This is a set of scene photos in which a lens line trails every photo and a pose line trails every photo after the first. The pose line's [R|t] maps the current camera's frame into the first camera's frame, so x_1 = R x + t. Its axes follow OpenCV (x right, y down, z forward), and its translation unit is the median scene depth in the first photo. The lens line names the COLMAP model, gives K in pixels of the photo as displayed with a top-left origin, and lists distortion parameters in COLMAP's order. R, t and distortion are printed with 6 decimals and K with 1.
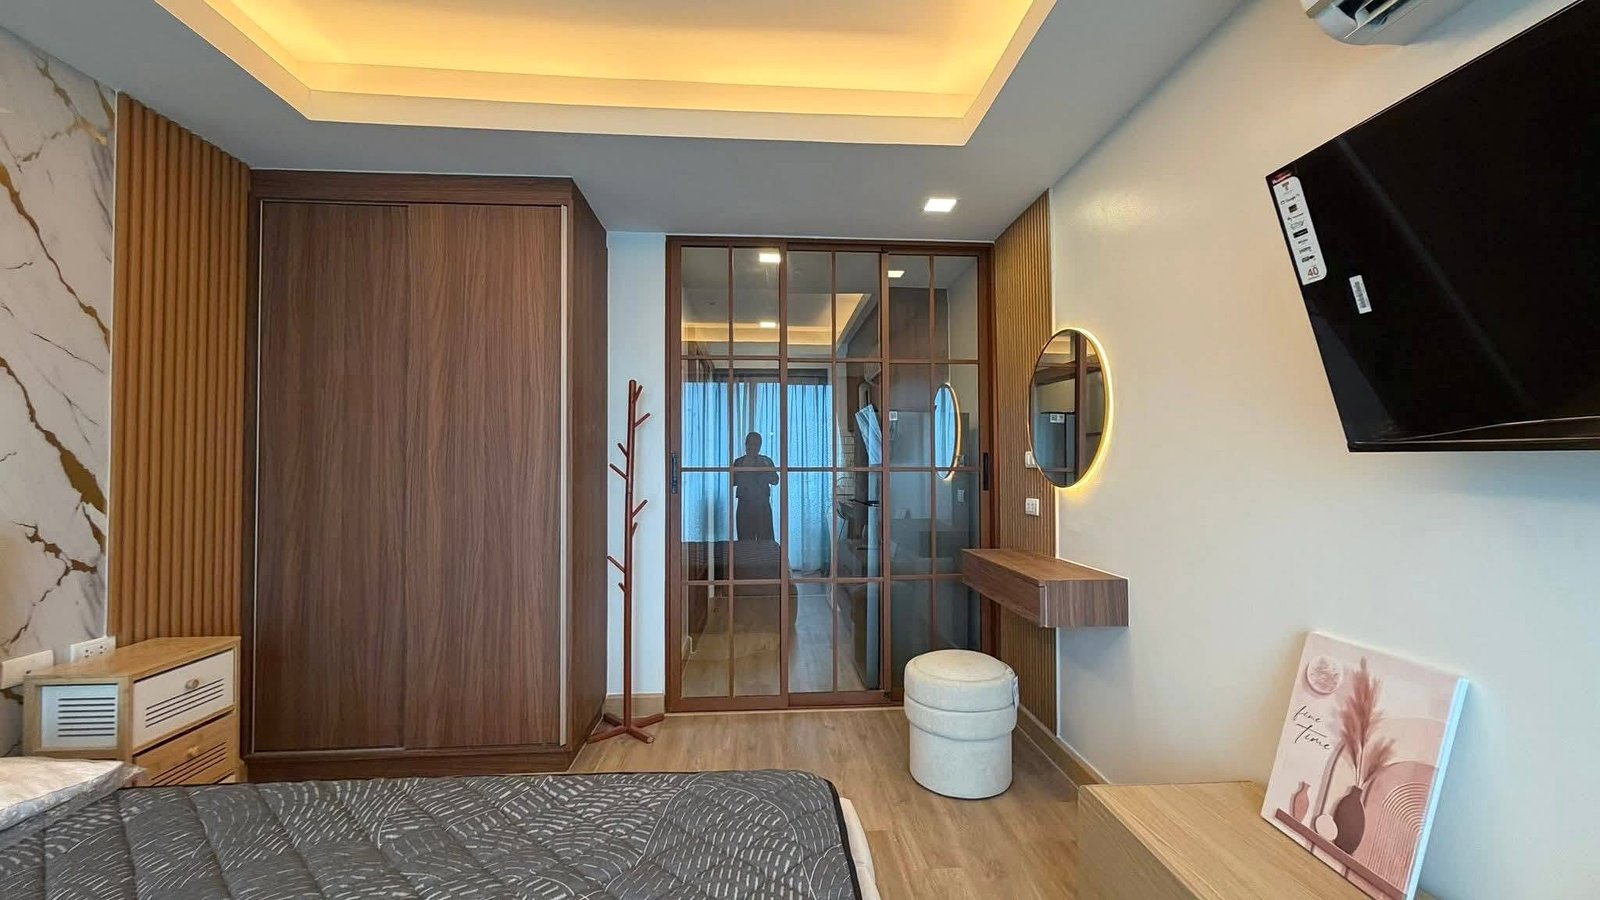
lens RADIAL K [[635.8, 0, 806.4], [0, 635.8, 451.9], [0, 0, 1]] dist [-0.002289, 0.000450]
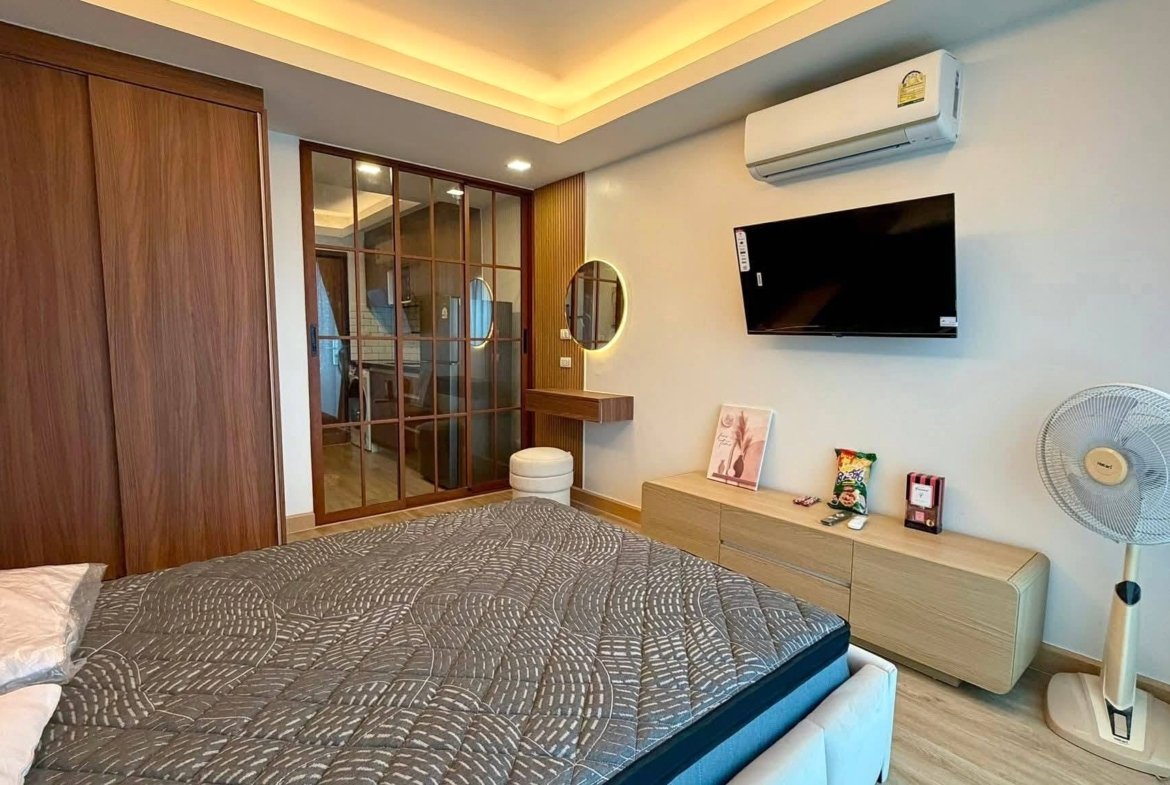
lens RADIAL K [[553.6, 0, 590.9], [0, 553.6, 390.4], [0, 0, 1]] dist [0.000960, -0.000622]
pose [[0.808354, -0.040955, 0.587270, -0.673967], [-0.027210, 0.993912, 0.106767, 0.002292], [-0.588067, -0.102285, 0.802318, -0.332752]]
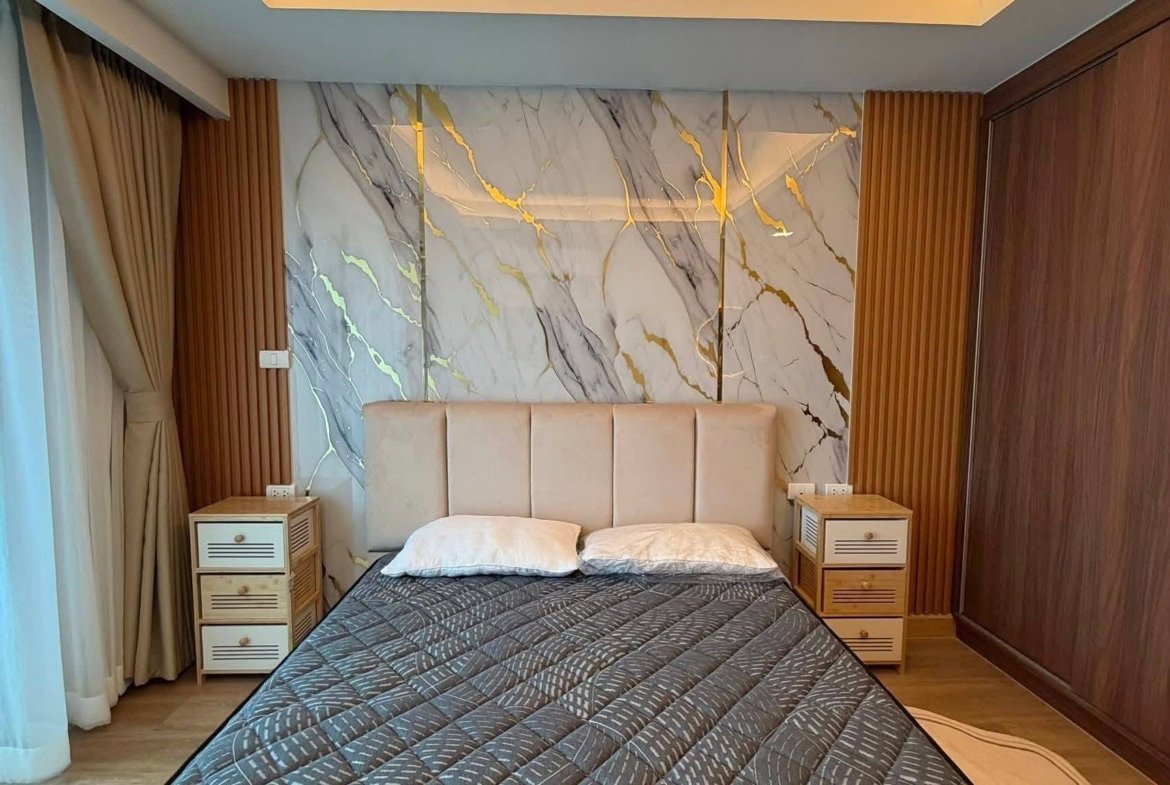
lens RADIAL K [[553.6, 0, 589.8], [0, 553.6, 395.8], [0, 0, 1]] dist [0.000960, -0.000622]
pose [[-0.035558, 0.079065, -0.996235, 0.171247], [0.015985, 0.996783, 0.078538, -0.021642], [0.999240, -0.013132, -0.036707, 0.454305]]
